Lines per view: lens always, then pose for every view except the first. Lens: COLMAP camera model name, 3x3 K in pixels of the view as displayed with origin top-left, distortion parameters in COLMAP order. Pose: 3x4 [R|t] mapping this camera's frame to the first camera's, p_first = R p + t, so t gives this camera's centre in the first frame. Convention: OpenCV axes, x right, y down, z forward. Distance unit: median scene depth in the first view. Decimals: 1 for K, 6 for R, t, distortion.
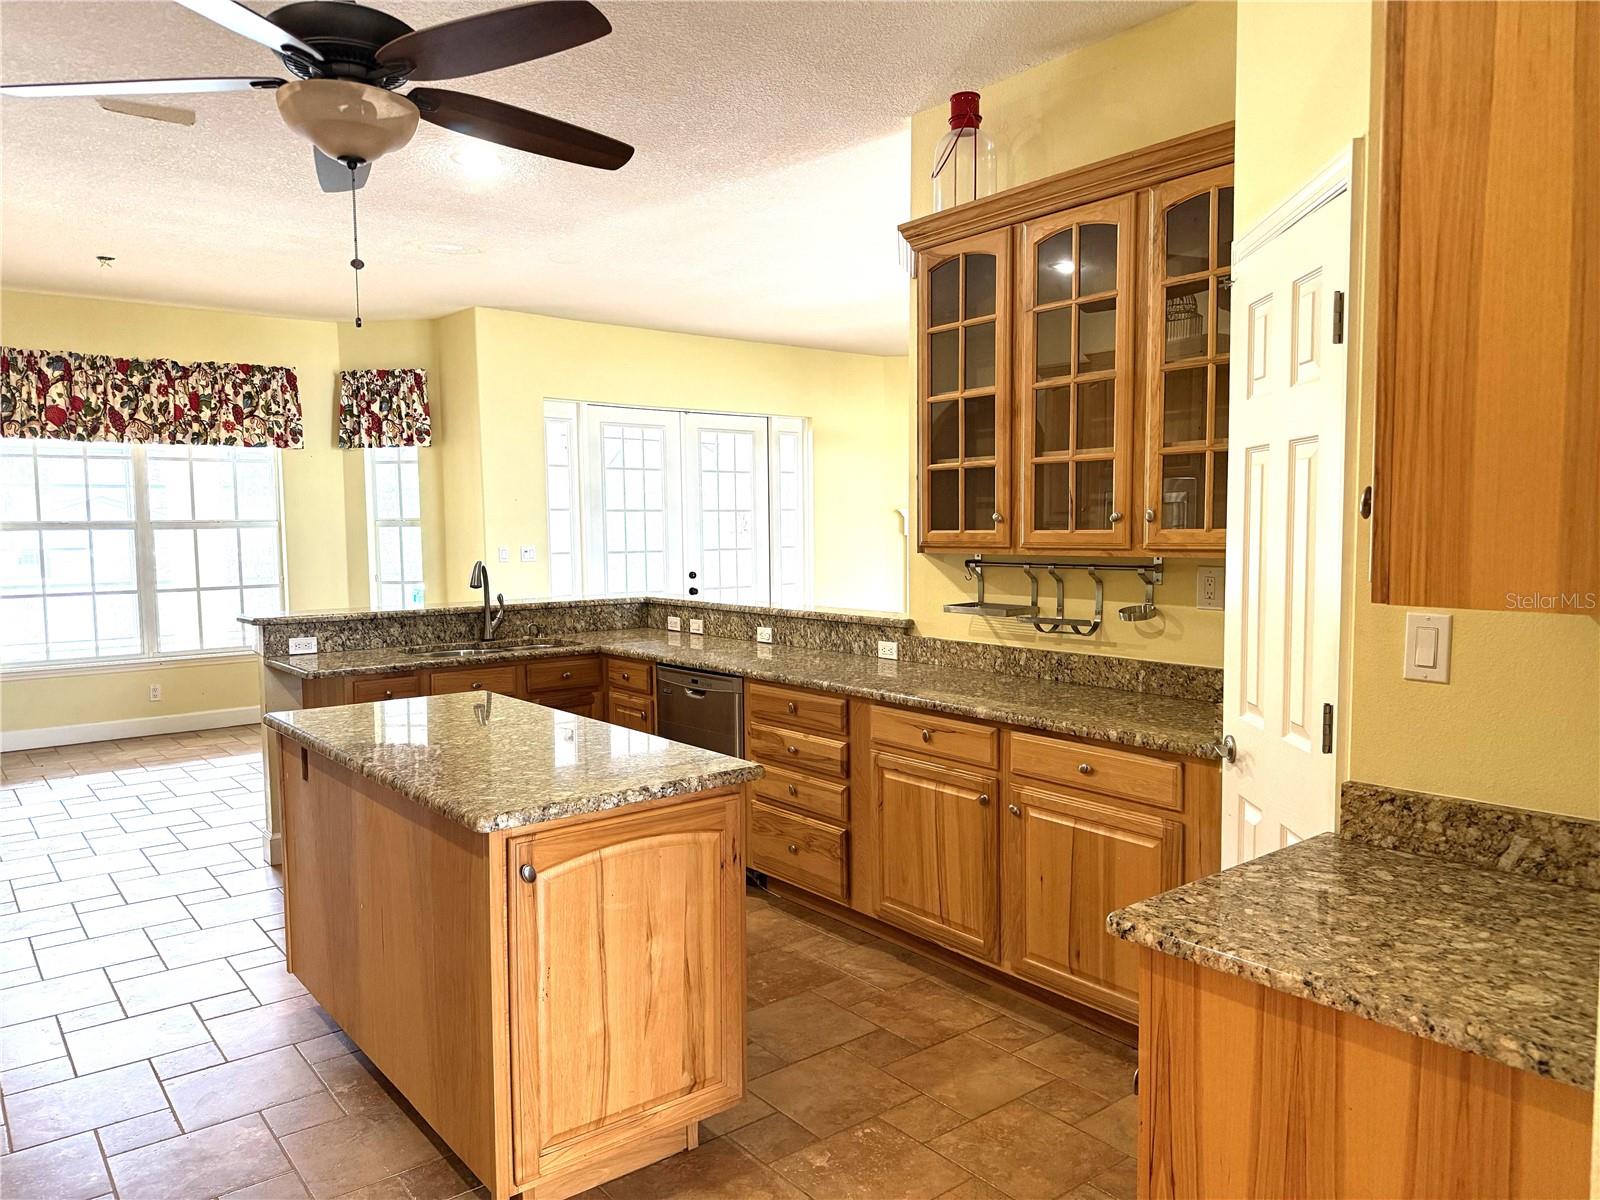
lens RADIAL K [[1123.4, 0, 797.2], [0, 1123.4, 599.9], [0, 0, 1]] dist [0.062178, -0.073239]
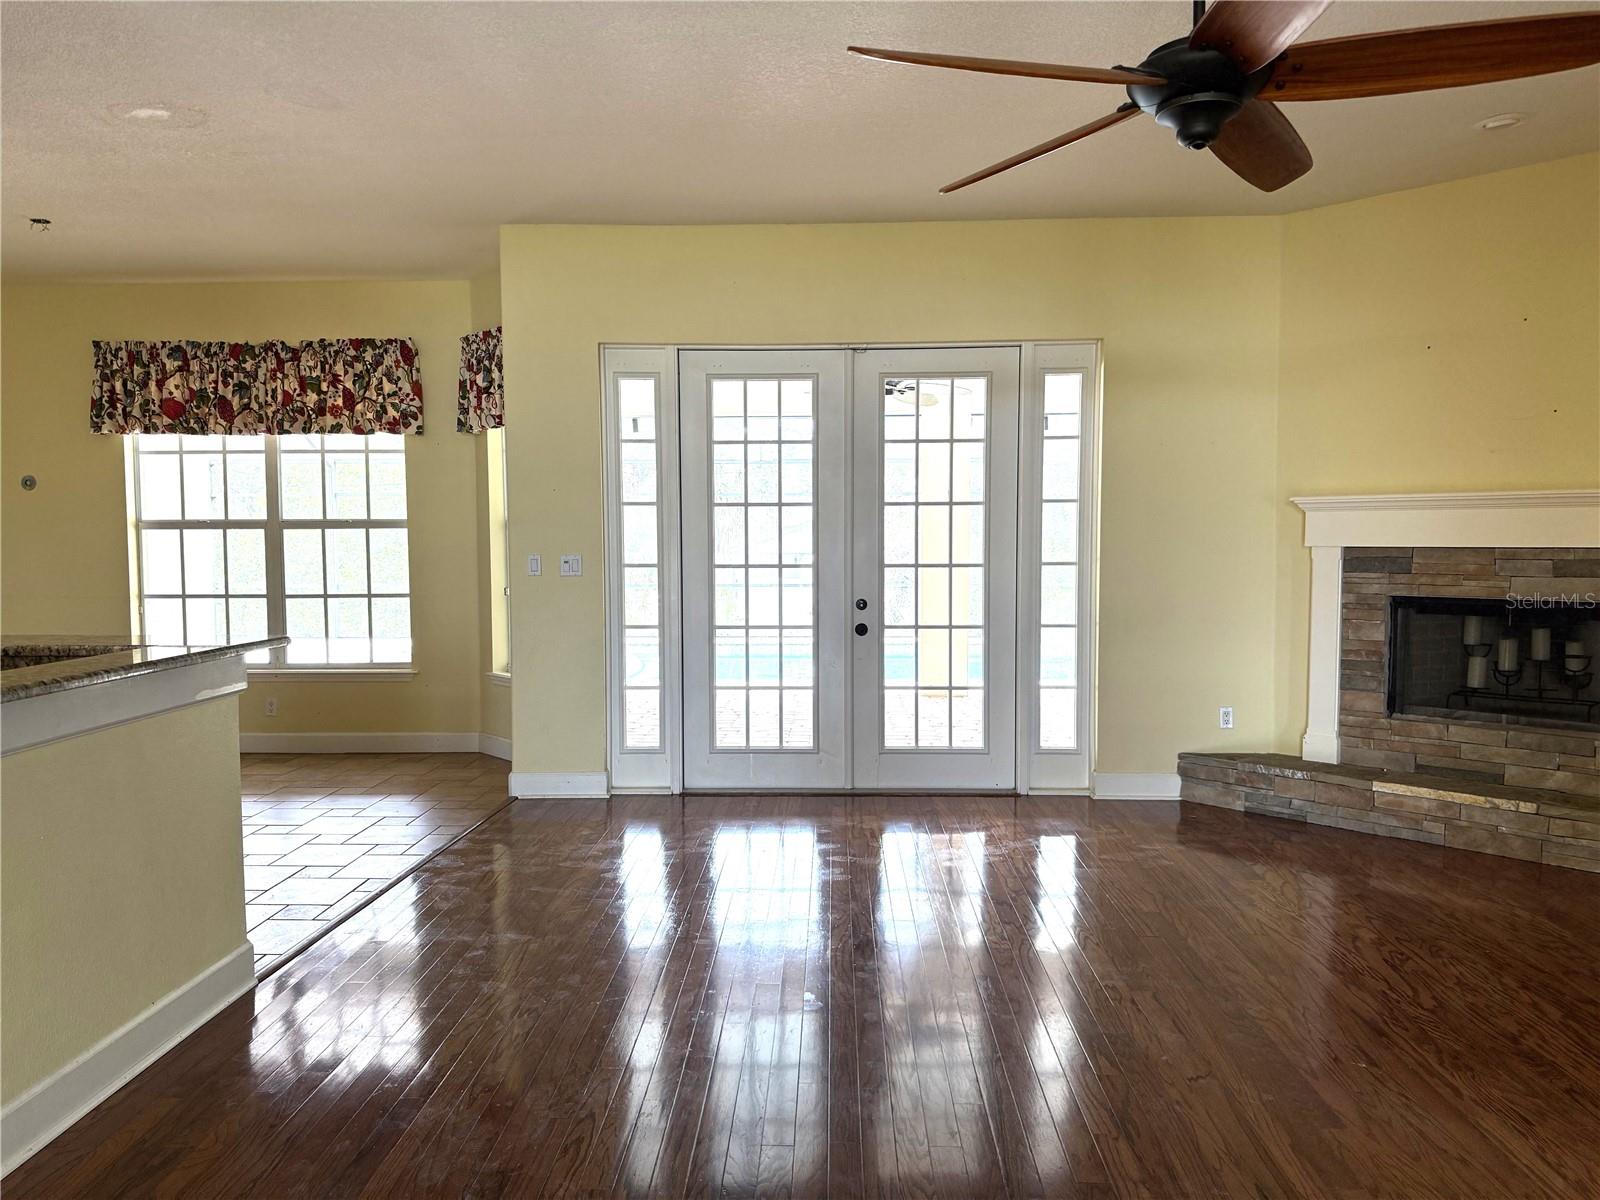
lens RADIAL K [[1123.4, 0, 804.7], [0, 1123.4, 597.8], [0, 0, 1]] dist [0.062178, -0.073239]
pose [[0.761307, 0.044982, -0.646829, 0.515929], [-0.047179, 0.998789, 0.013929, -0.058025], [0.646673, 0.019912, 0.762507, 0.854496]]
